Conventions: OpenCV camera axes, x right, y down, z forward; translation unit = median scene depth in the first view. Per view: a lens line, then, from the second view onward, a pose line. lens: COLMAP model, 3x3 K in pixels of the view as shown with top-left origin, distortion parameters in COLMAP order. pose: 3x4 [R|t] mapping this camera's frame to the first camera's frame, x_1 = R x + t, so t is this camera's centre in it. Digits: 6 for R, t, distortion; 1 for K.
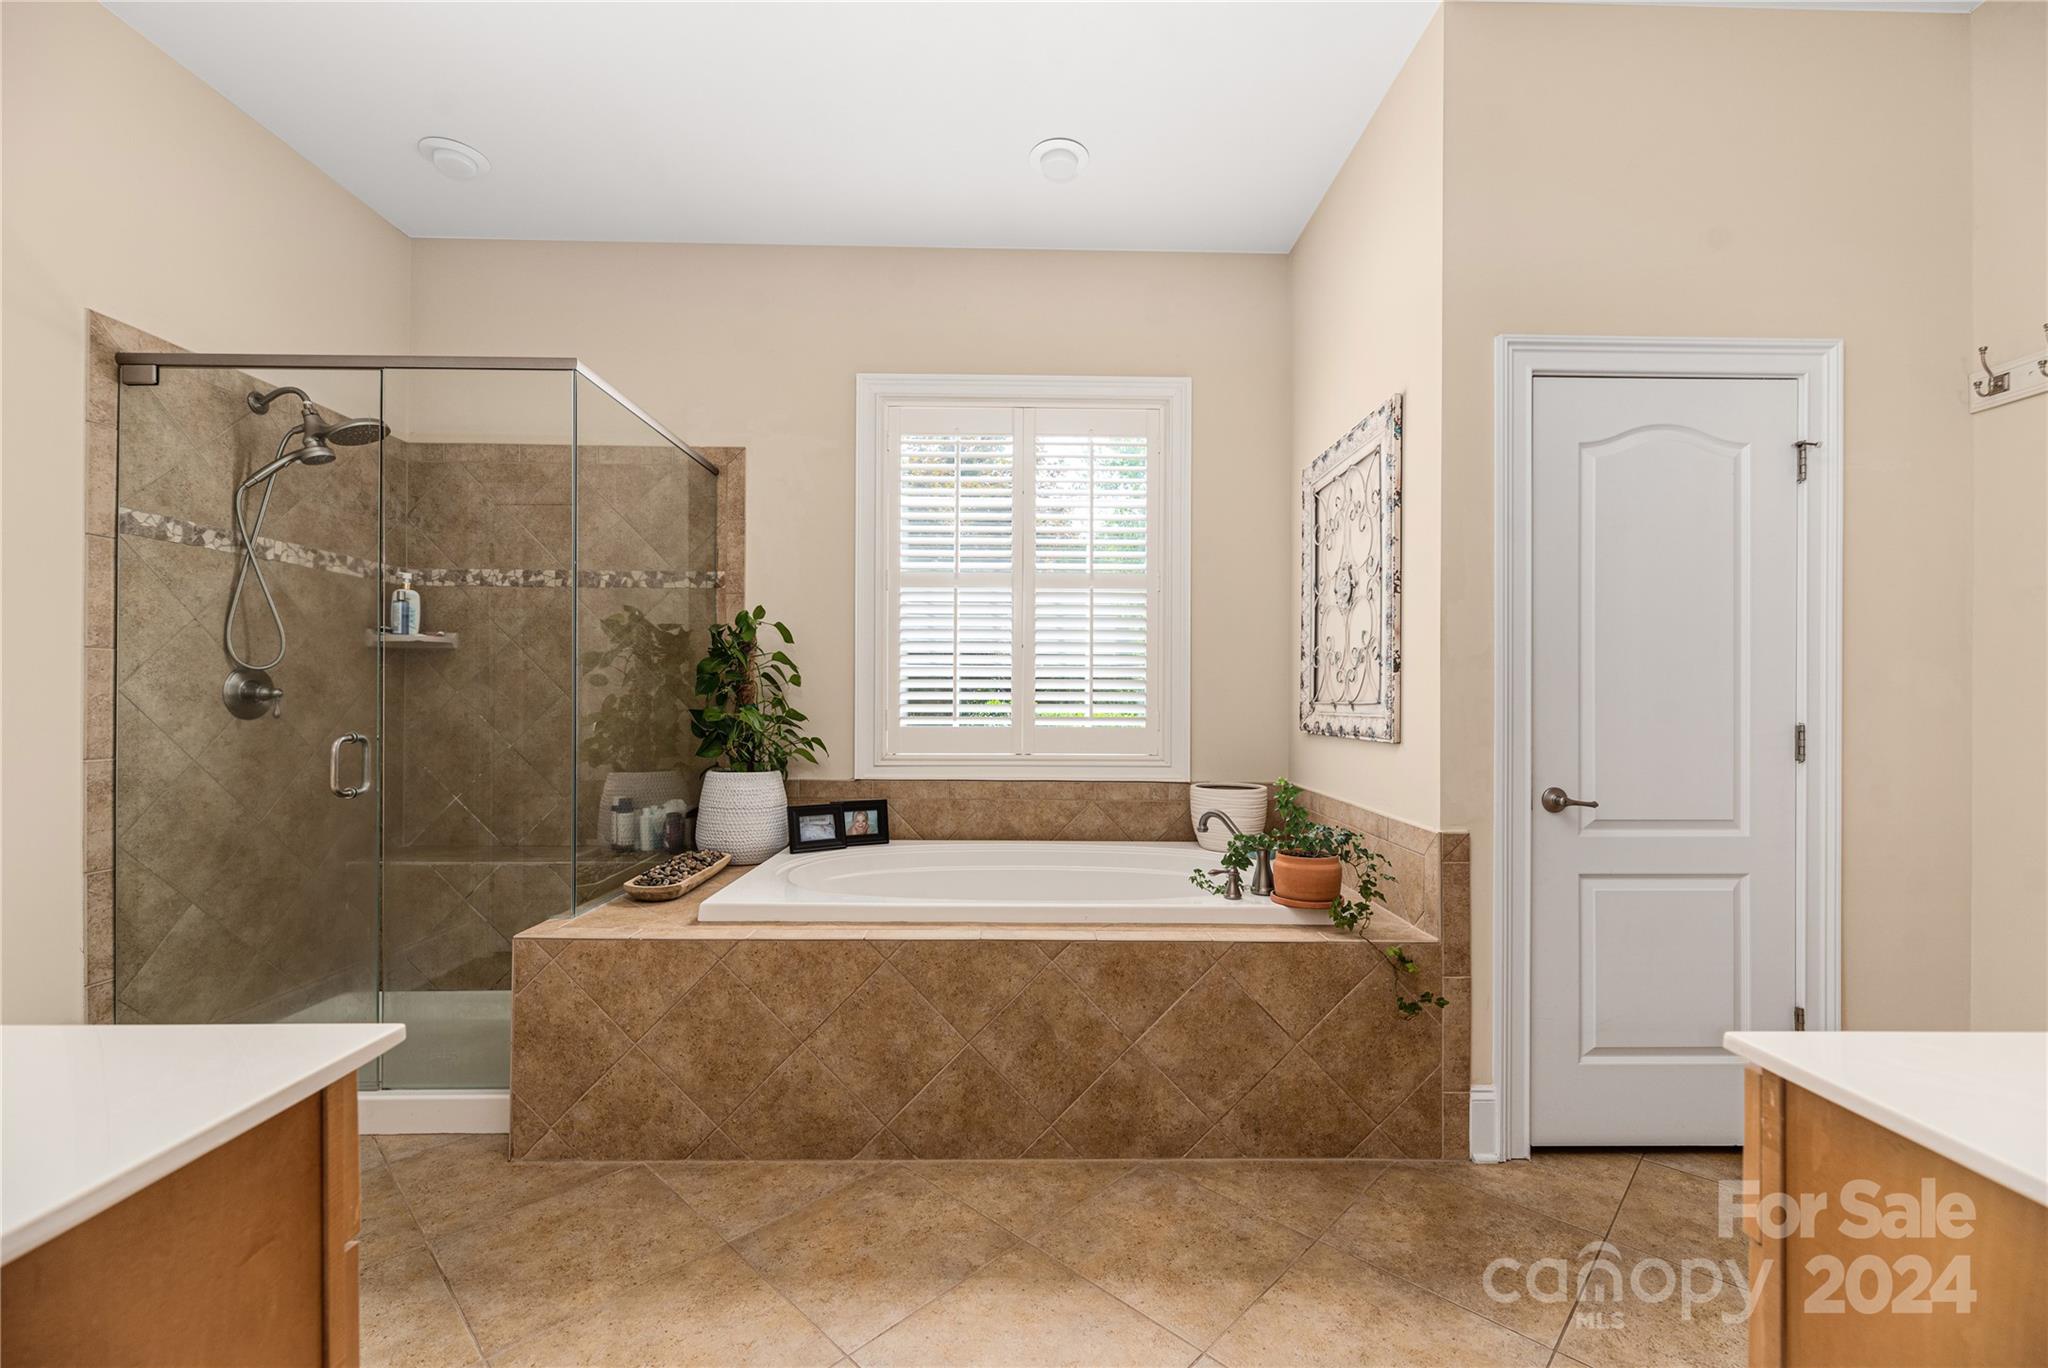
lens RADIAL K [[835.5, 0, 1025.9], [0, 835.5, 690.8], [0, 0, 1]] dist [-0.002656, 0.000514]
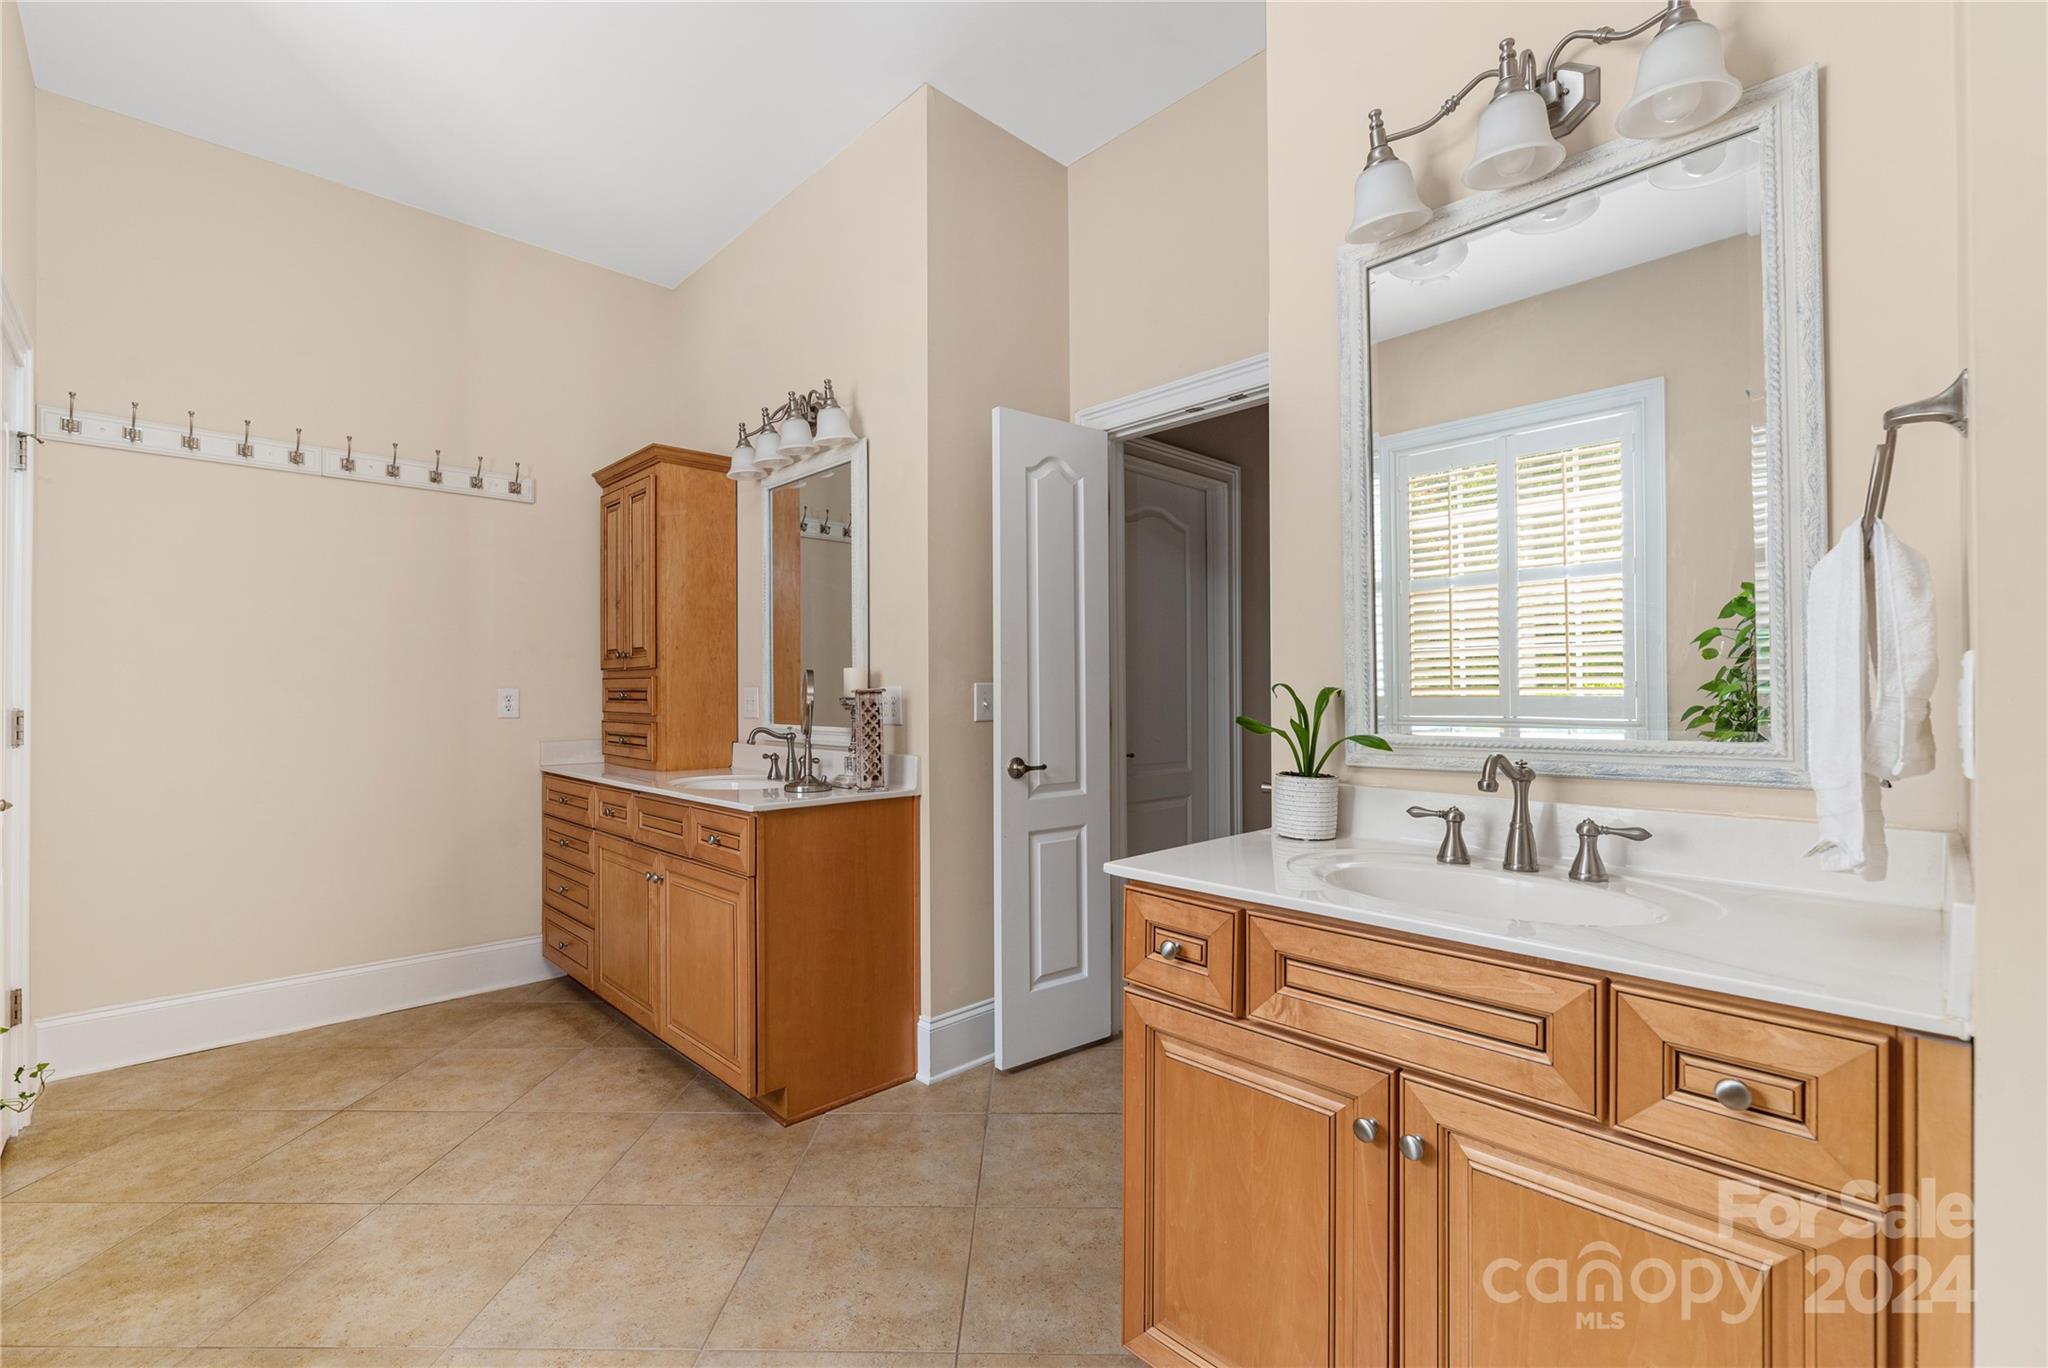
lens RADIAL K [[906.9, 0, 1024.3], [0, 906.9, 685.4], [0, 0, 1]] dist [-0.000445, 0.000003]
pose [[0.732287, -0.011155, 0.680905, -0.211770], [0.003428, 0.999914, 0.012696, 0.001228], [-0.680988, -0.006963, 0.732261, 0.081088]]
